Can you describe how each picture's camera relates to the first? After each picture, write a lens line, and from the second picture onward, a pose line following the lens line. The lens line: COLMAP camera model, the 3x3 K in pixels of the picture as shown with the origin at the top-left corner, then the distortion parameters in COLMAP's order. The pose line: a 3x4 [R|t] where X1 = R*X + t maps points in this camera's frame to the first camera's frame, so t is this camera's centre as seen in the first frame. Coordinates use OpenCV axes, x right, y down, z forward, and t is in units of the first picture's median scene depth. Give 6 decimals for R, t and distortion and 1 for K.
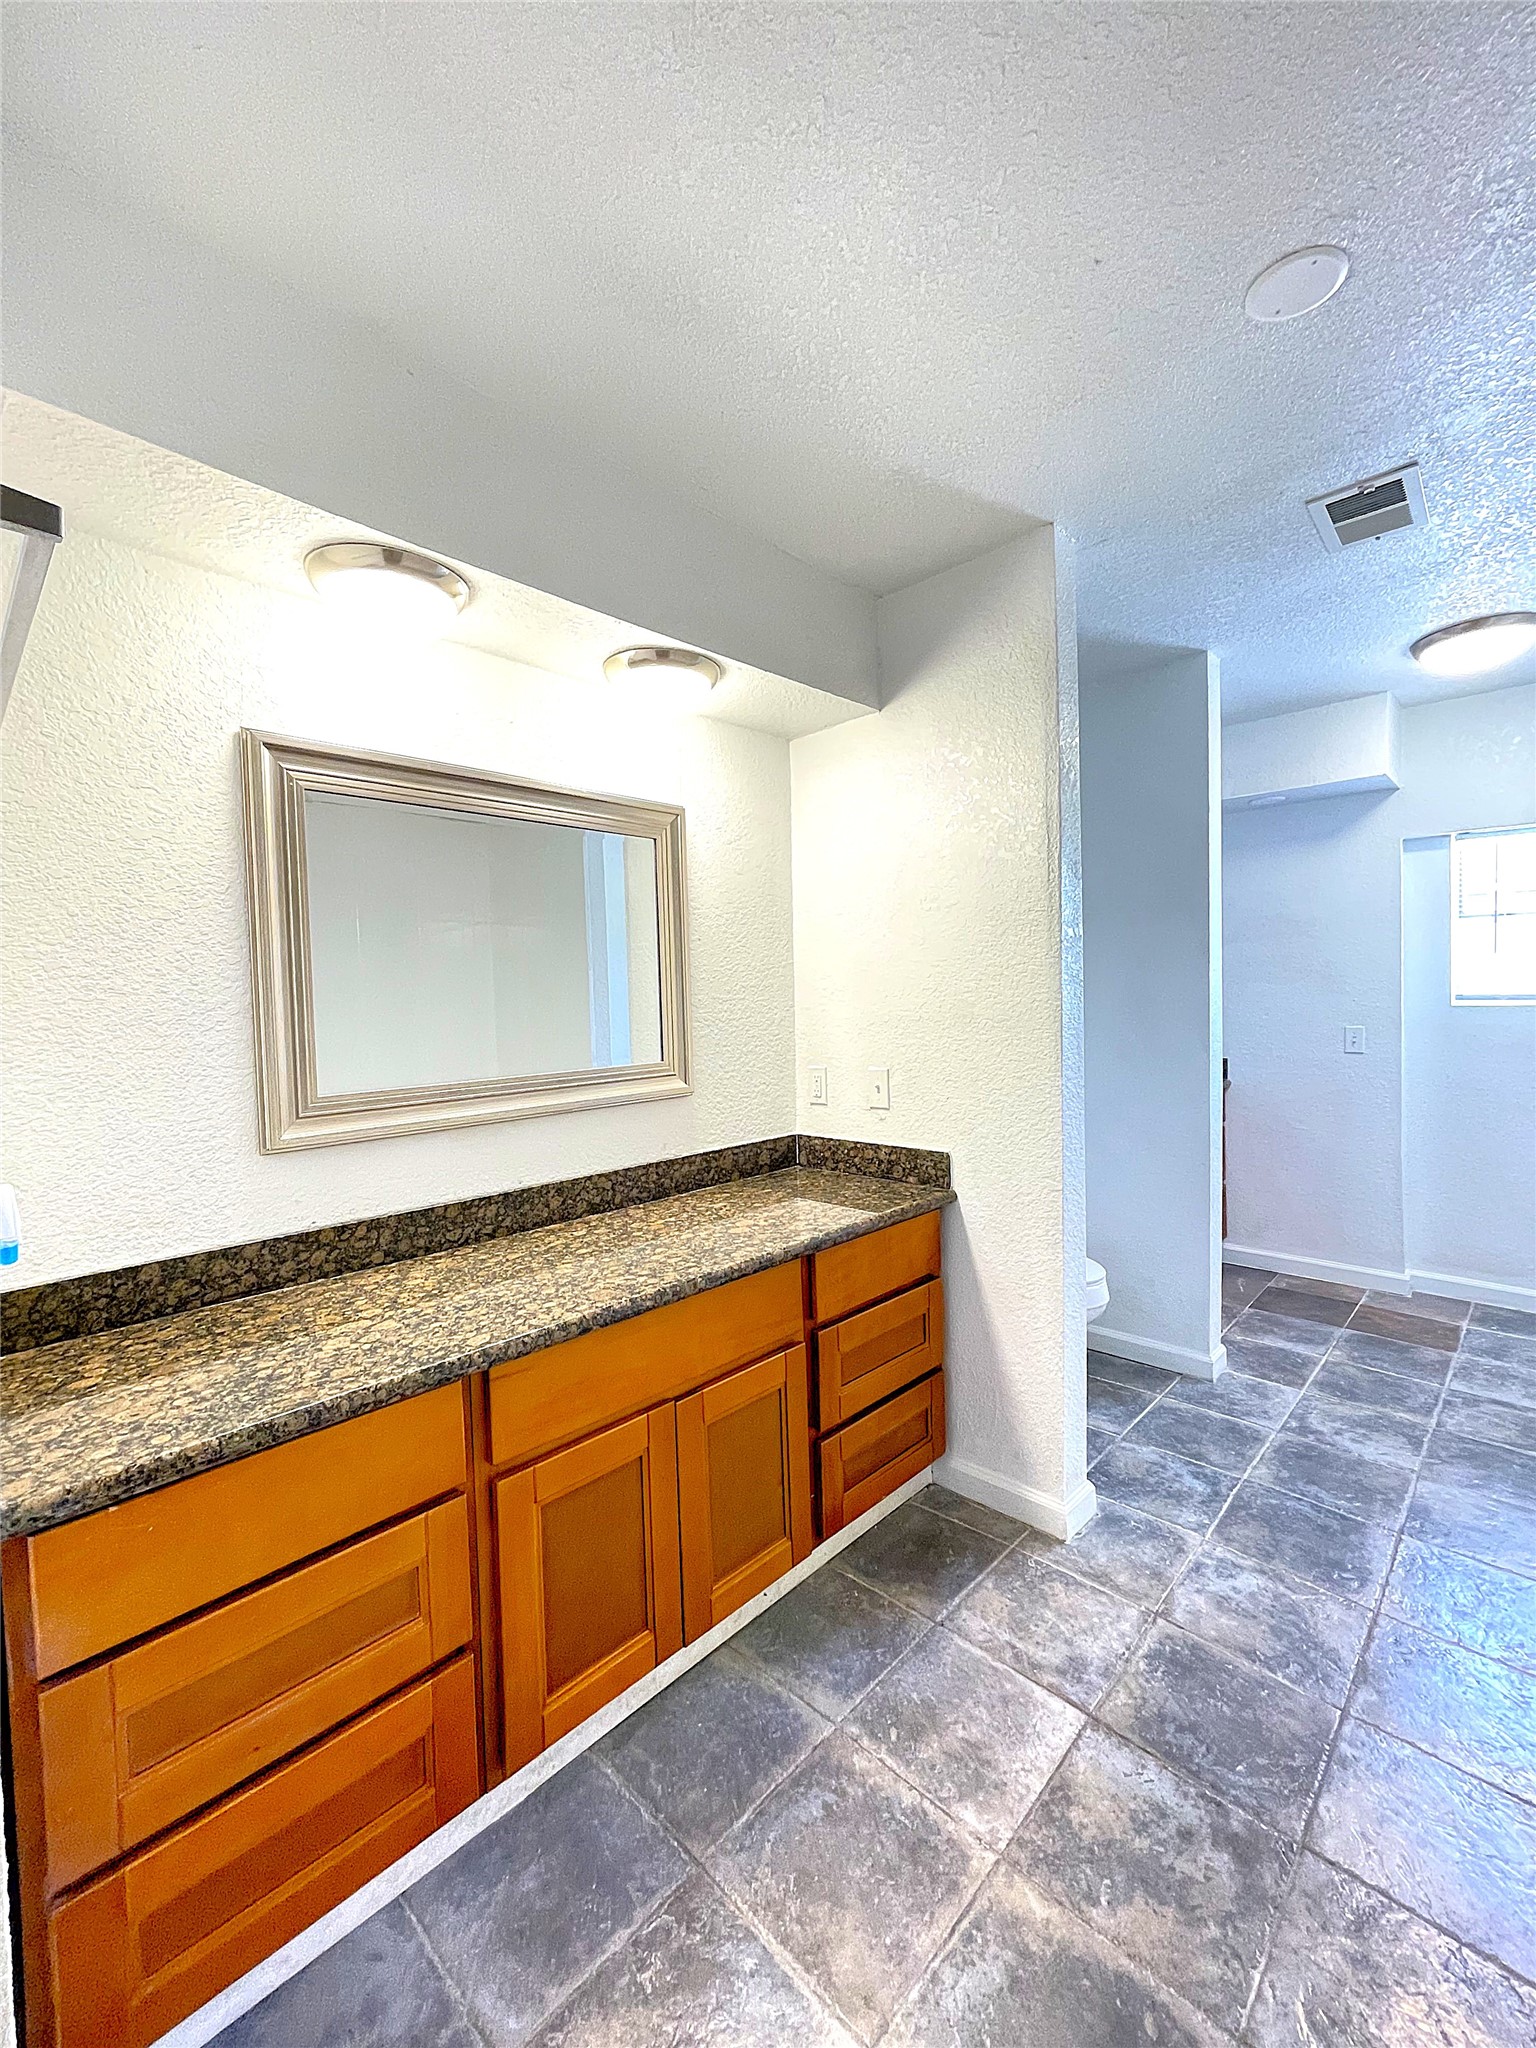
lens RADIAL K [[821.0, 0, 762.3], [0, 821.0, 1020.9], [0, 0, 1]] dist [-0.002047, -0.000414]
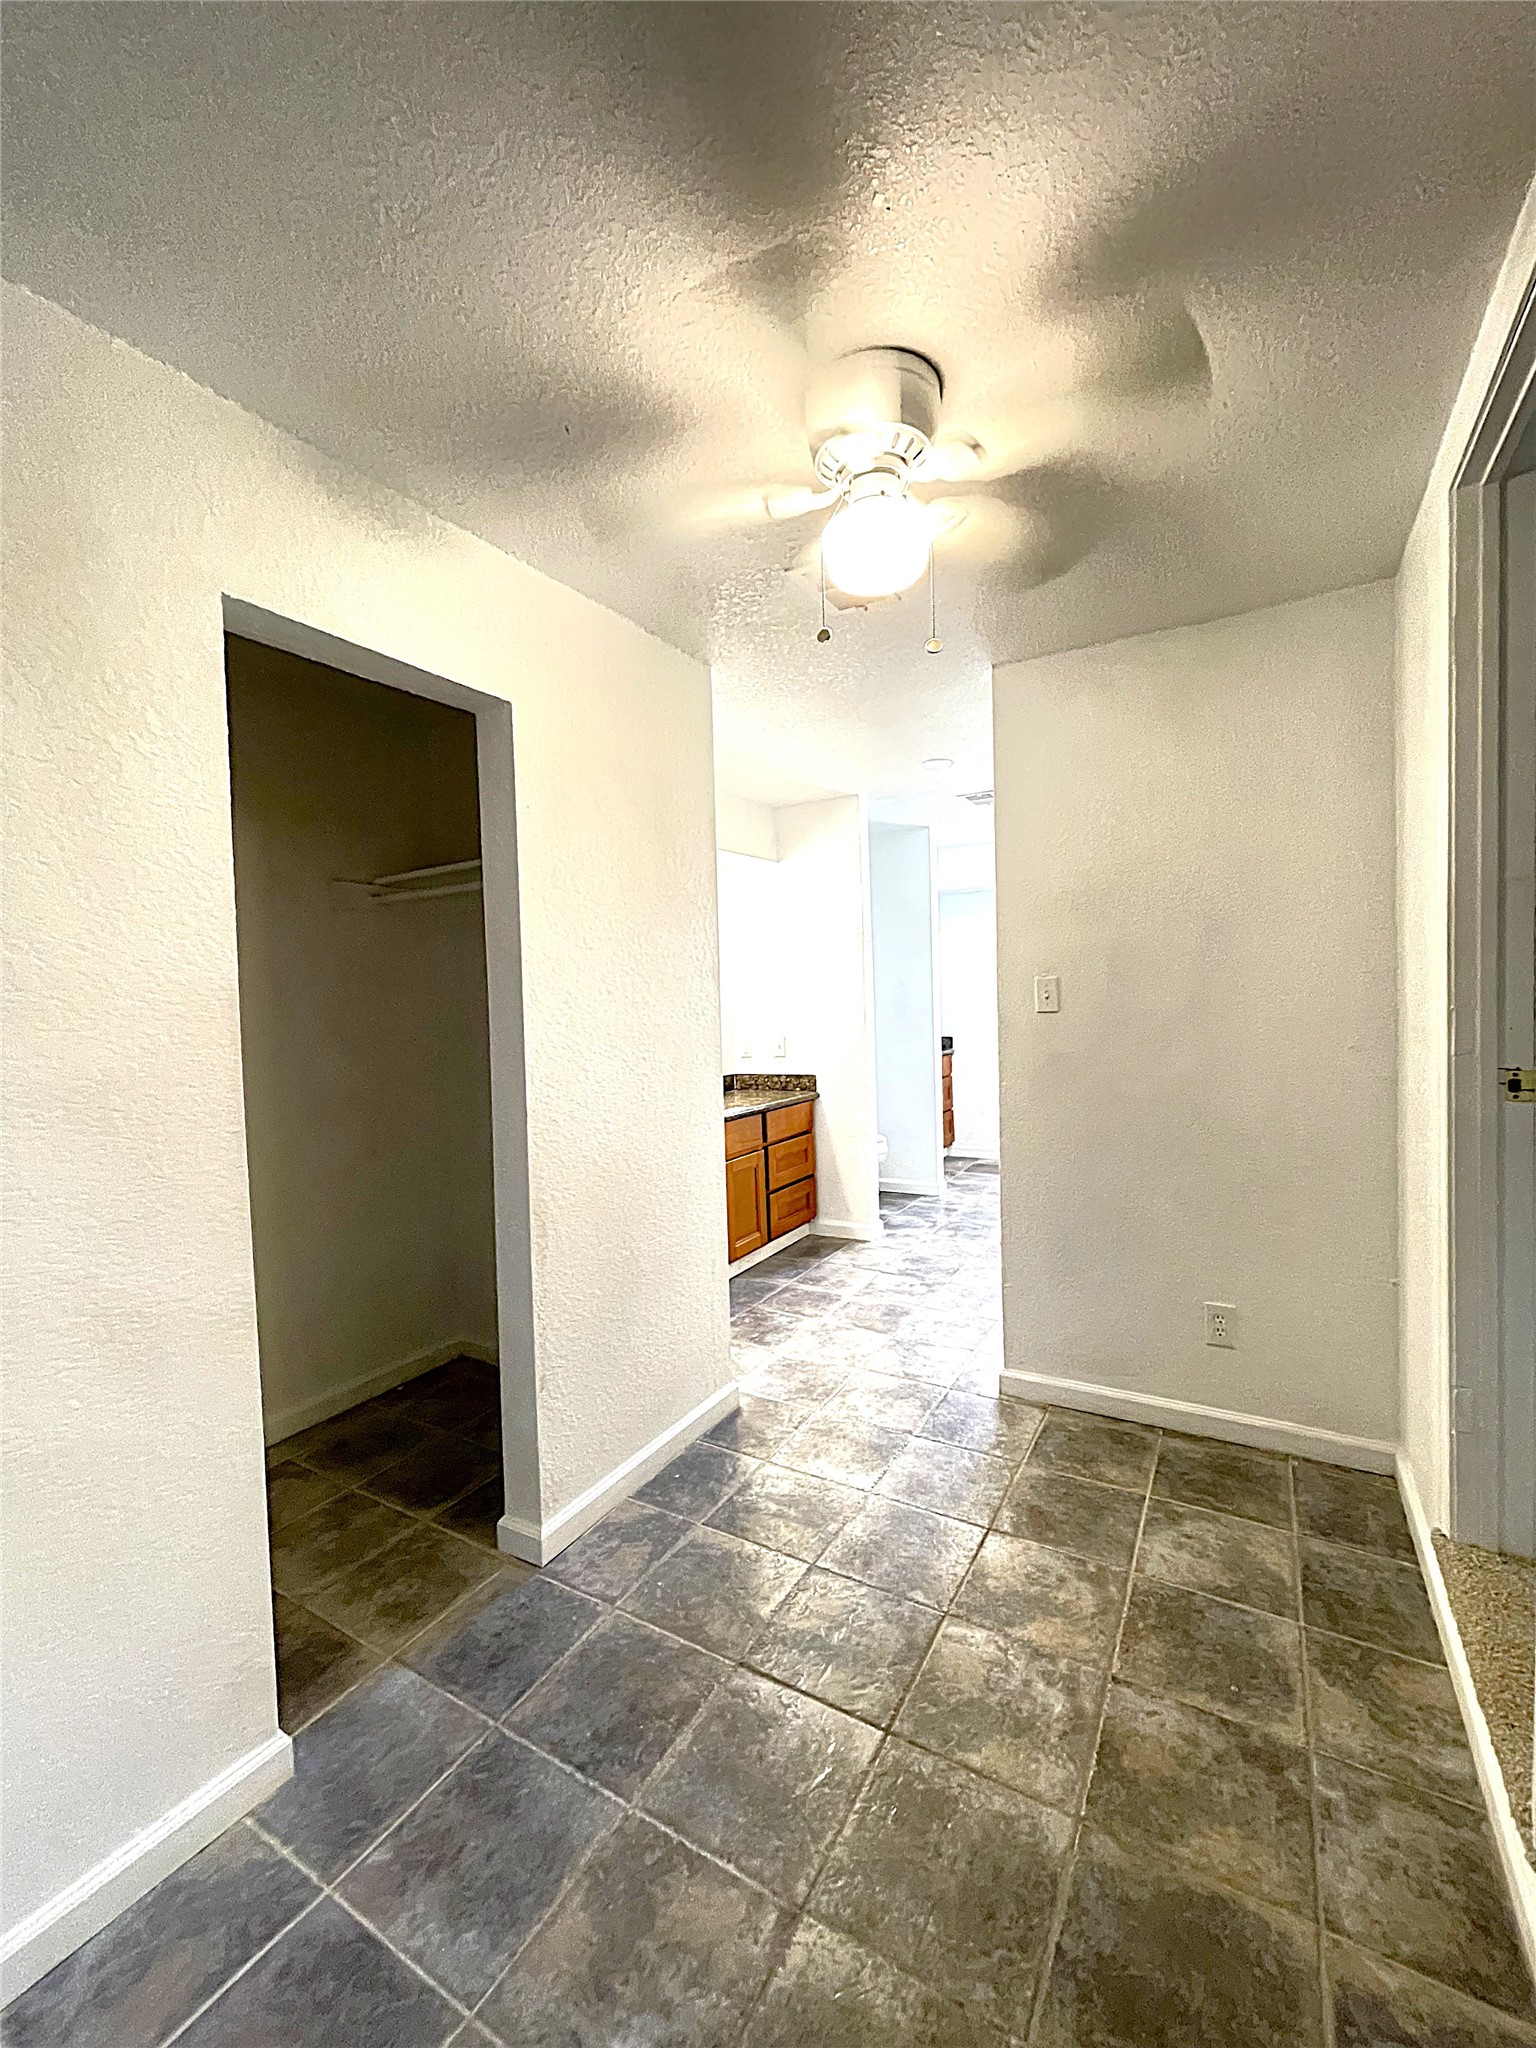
lens RADIAL K [[821.0, 0, 770.3], [0, 821.0, 1025.8], [0, 0, 1]] dist [-0.002047, -0.000414]
pose [[0.969298, -0.019527, 0.245114, -0.367118], [0.020982, 0.999774, -0.003324, 0.034672], [-0.244994, 0.008365, 0.969488, -0.942521]]
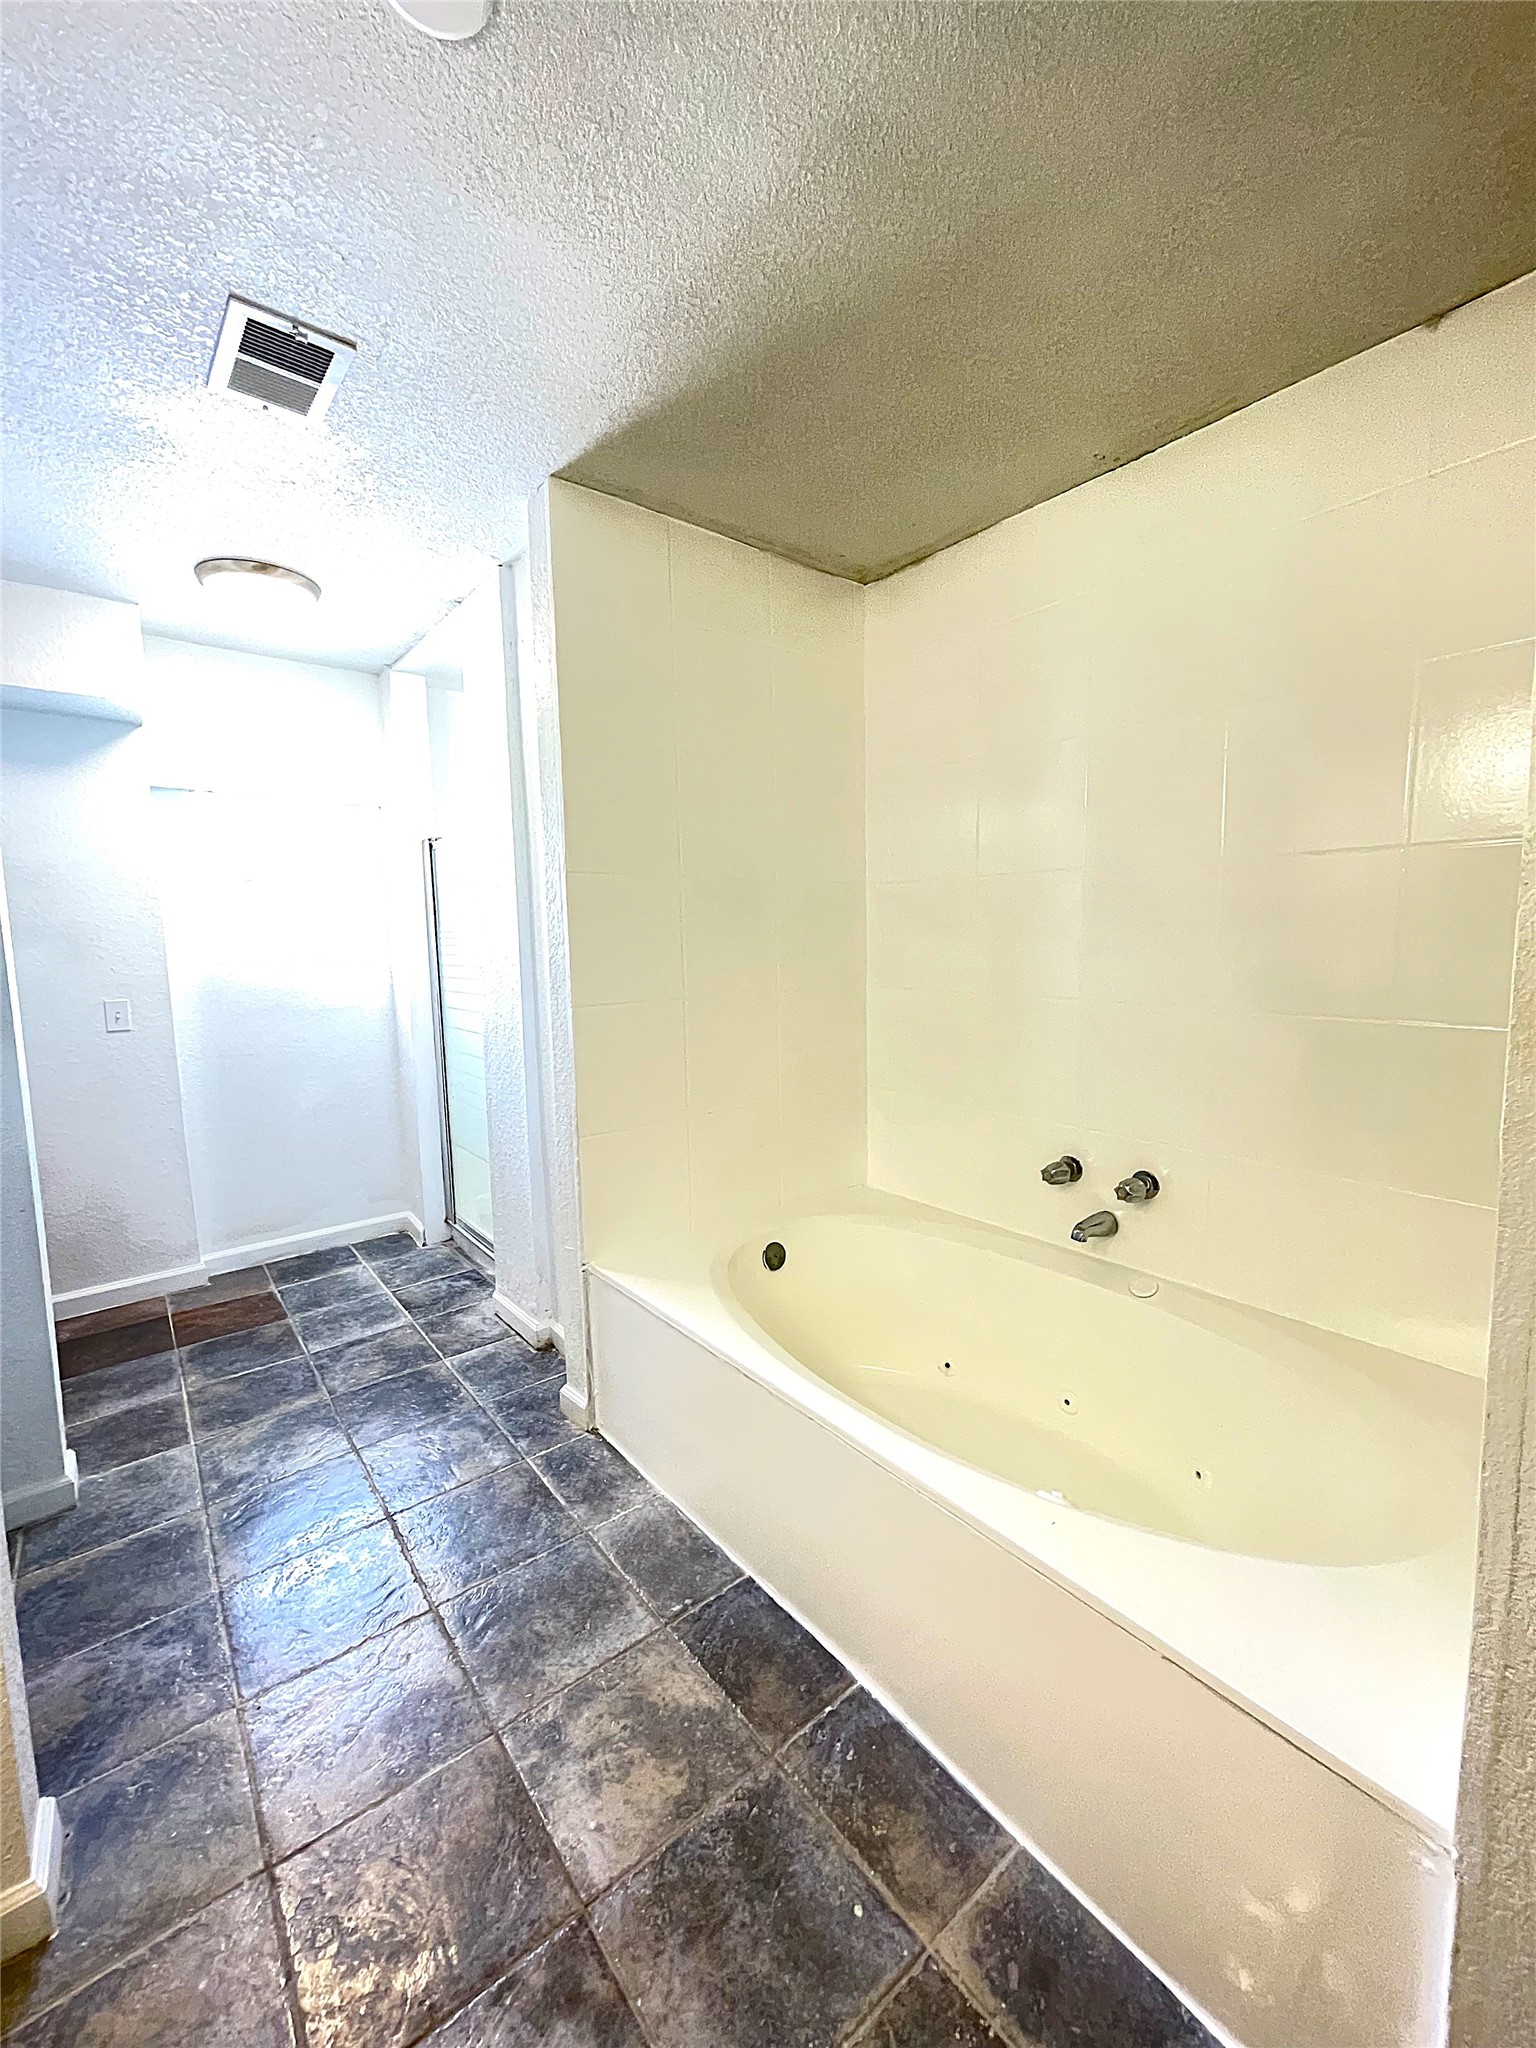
lens RADIAL K [[821.0, 0, 772.0], [0, 821.0, 1023.5], [0, 0, 1]] dist [-0.002047, -0.000414]
pose [[0.111885, -0.087378, 0.989872, -0.060529], [0.052994, 0.995234, 0.081861, -0.004723], [-0.992307, 0.043298, 0.115982, 0.351256]]
